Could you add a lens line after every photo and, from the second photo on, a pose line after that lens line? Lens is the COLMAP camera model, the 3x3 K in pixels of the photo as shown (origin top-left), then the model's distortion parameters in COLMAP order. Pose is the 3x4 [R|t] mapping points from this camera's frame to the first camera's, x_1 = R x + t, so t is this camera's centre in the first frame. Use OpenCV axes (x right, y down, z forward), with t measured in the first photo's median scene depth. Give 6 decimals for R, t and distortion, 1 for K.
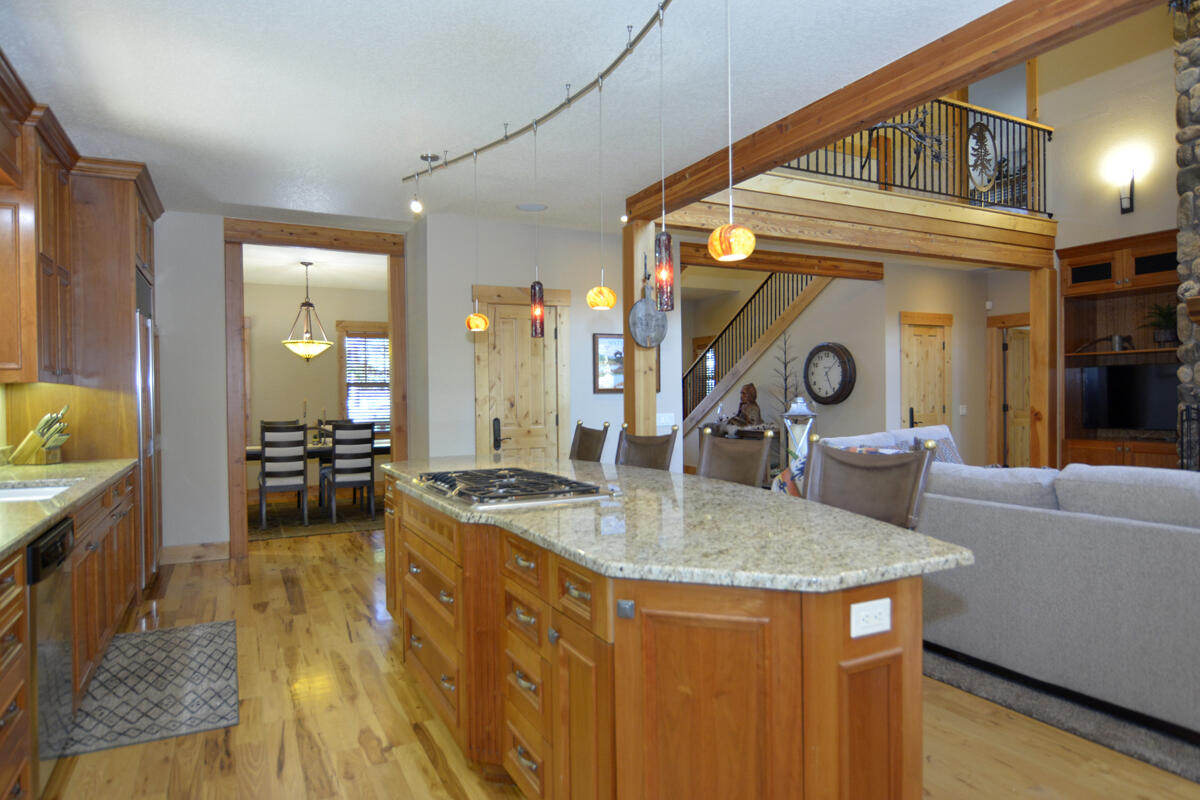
lens RADIAL K [[715.9, 0, 600.0], [0, 715.9, 400.0], [0, 0, 1]] dist [0.000880, -0.000366]
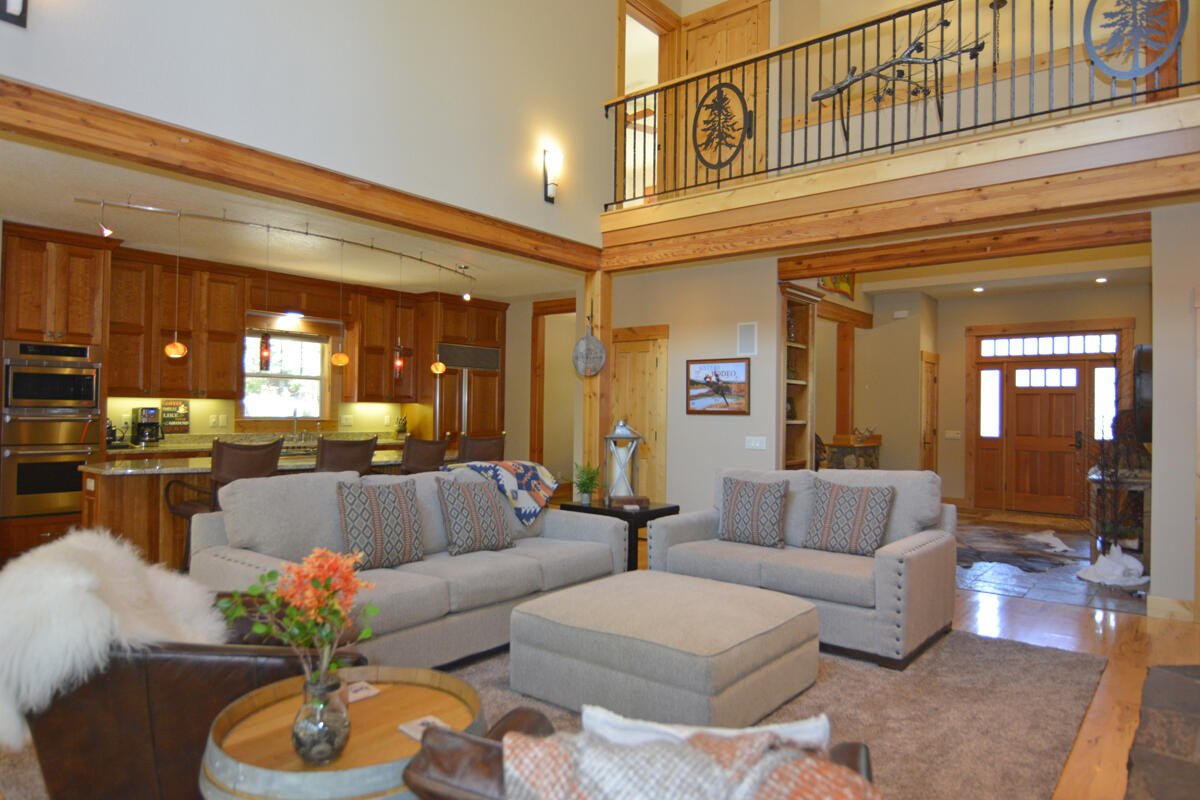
lens RADIAL K [[748.6, 0, 600.0], [0, 748.6, 400.0], [0, 0, 1]] dist [0.012977, -0.020589]
pose [[0.406218, 0.004087, -0.913767, 1.235487], [-0.026138, 0.999633, -0.007149, -0.024189], [0.913402, 0.026788, 0.406176, 0.502678]]
